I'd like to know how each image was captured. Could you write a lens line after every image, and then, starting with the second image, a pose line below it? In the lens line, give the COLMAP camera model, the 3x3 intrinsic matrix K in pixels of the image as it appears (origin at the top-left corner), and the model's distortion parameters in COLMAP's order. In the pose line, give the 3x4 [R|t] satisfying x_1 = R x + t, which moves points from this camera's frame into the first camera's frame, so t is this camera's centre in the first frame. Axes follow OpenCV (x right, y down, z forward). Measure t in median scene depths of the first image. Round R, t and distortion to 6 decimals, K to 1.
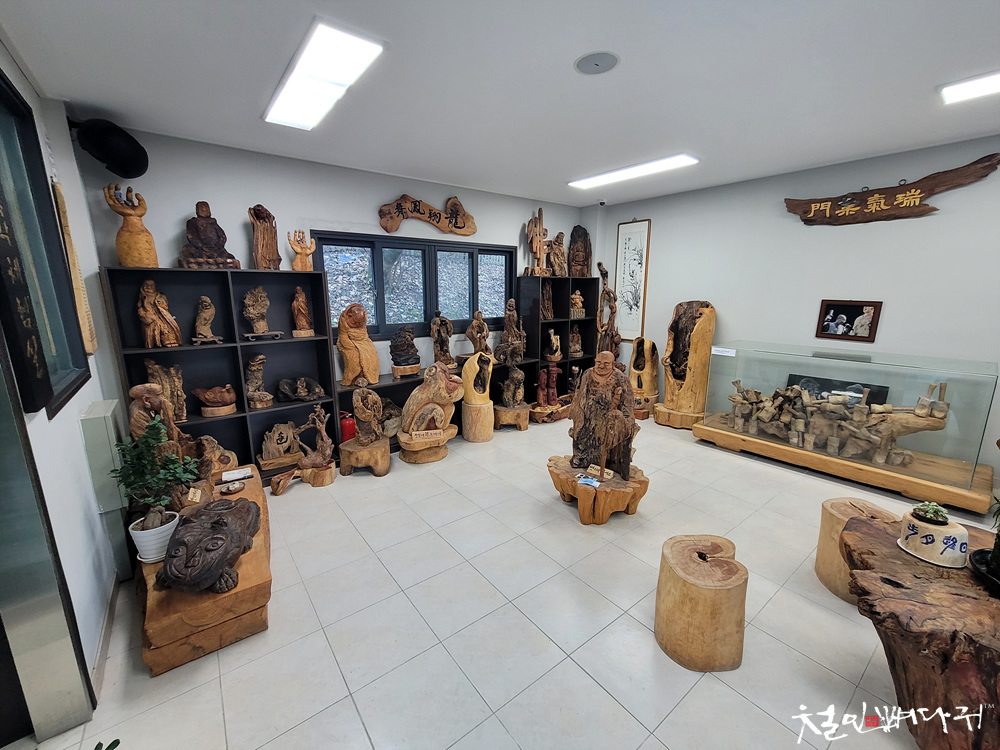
lens RADIAL K [[410.1, 0, 503.1], [0, 410.1, 376.4], [0, 0, 1]] dist [0.001335, 0.000039]
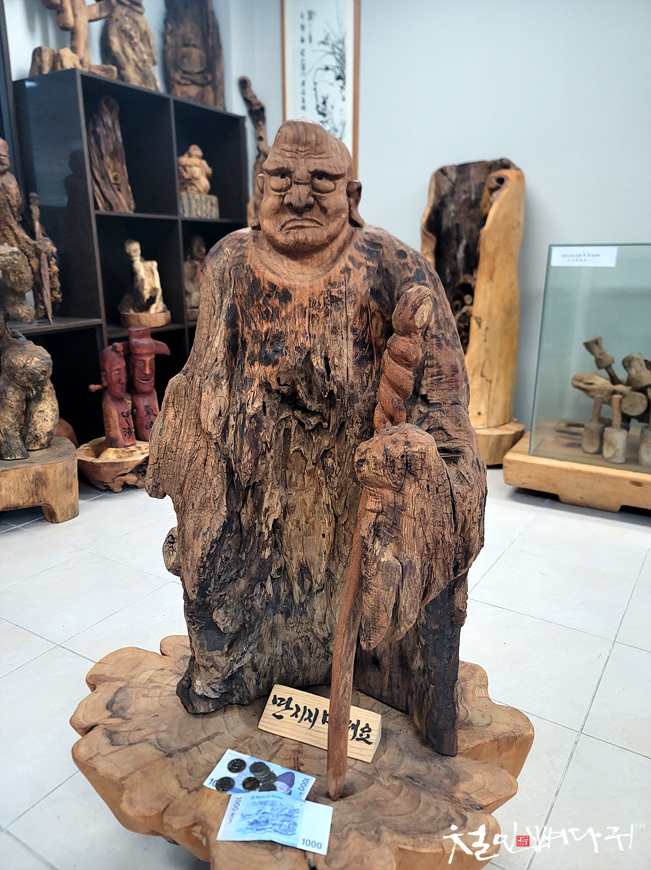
lens RADIAL K [[645.9, 0, 325.7], [0, 645.9, 435.6], [0, 0, 1]] dist [-0.008166, -0.005047]
pose [[0.941519, -0.089102, 0.324966, 0.084902], [0.068364, 0.994859, 0.074708, 0.034831], [-0.329952, -0.048123, 0.942770, 0.409764]]
